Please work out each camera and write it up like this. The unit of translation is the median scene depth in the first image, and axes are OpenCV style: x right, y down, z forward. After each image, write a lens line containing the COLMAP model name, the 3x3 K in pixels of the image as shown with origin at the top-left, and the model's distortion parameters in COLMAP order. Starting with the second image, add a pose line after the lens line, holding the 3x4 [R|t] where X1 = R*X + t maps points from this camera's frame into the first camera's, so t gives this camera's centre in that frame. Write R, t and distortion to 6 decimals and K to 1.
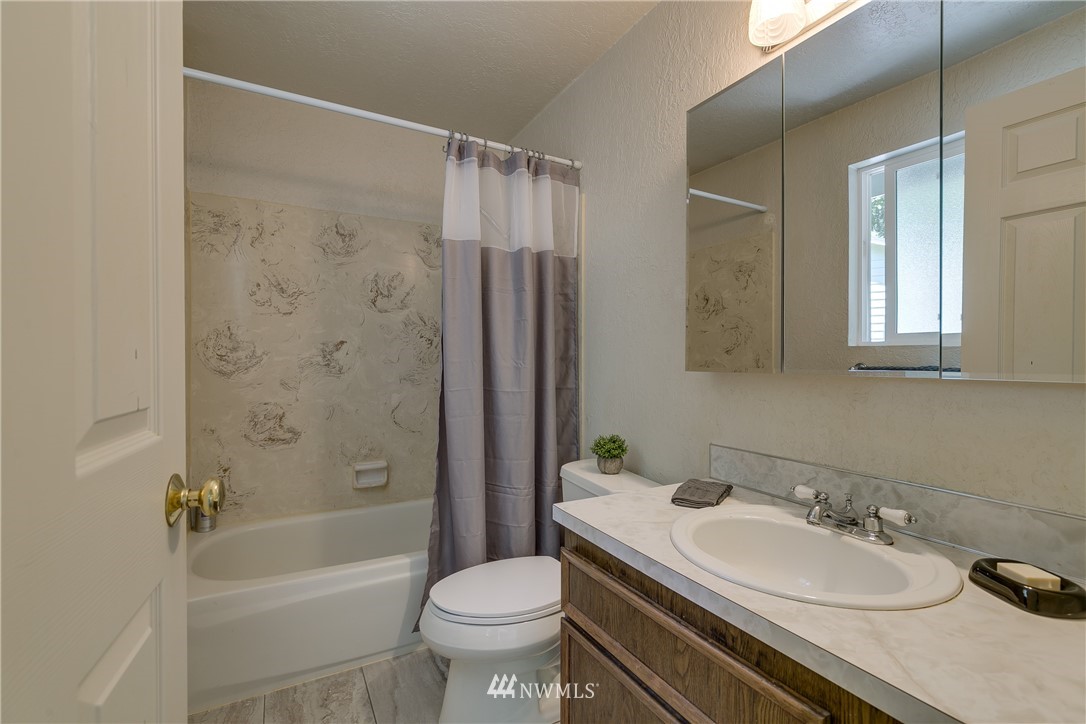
lens RADIAL K [[490.4, 0, 544.5], [0, 490.4, 358.2], [0, 0, 1]] dist [-0.001379, -0.000449]
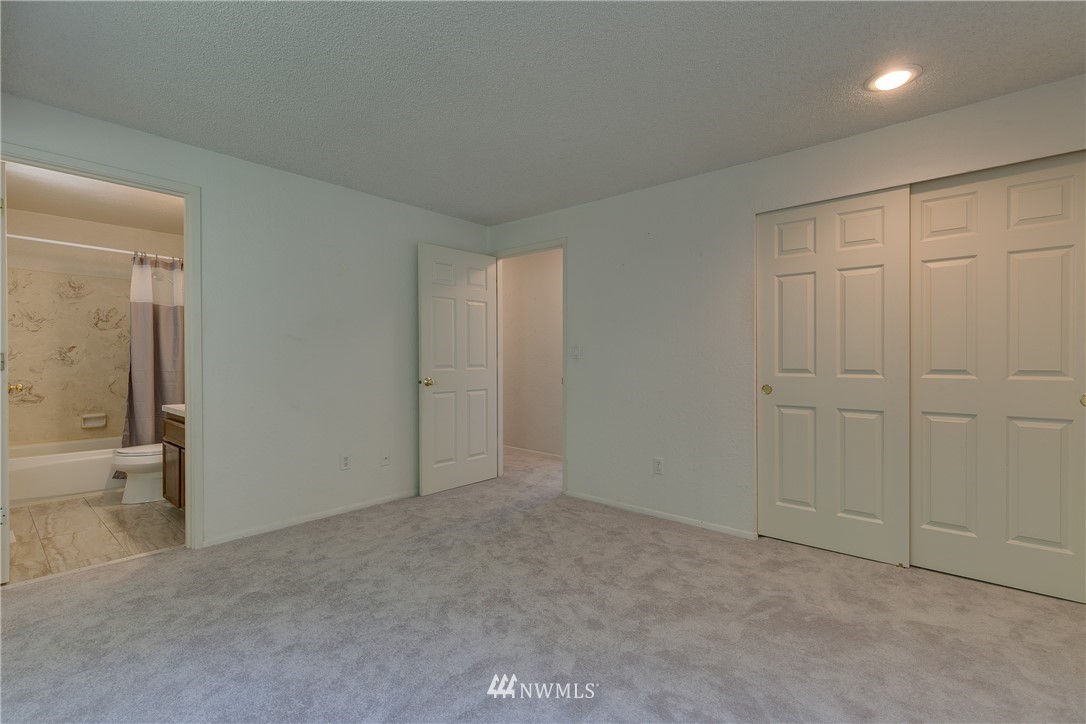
lens RADIAL K [[490.4, 0, 546.9], [0, 490.4, 360.9], [0, 0, 1]] dist [-0.001379, -0.000449]
pose [[0.933778, -0.000050, 0.357852, 0.577439], [-0.001559, 0.999990, 0.004207, 0.008593], [-0.357849, -0.004486, 0.933769, -1.323412]]
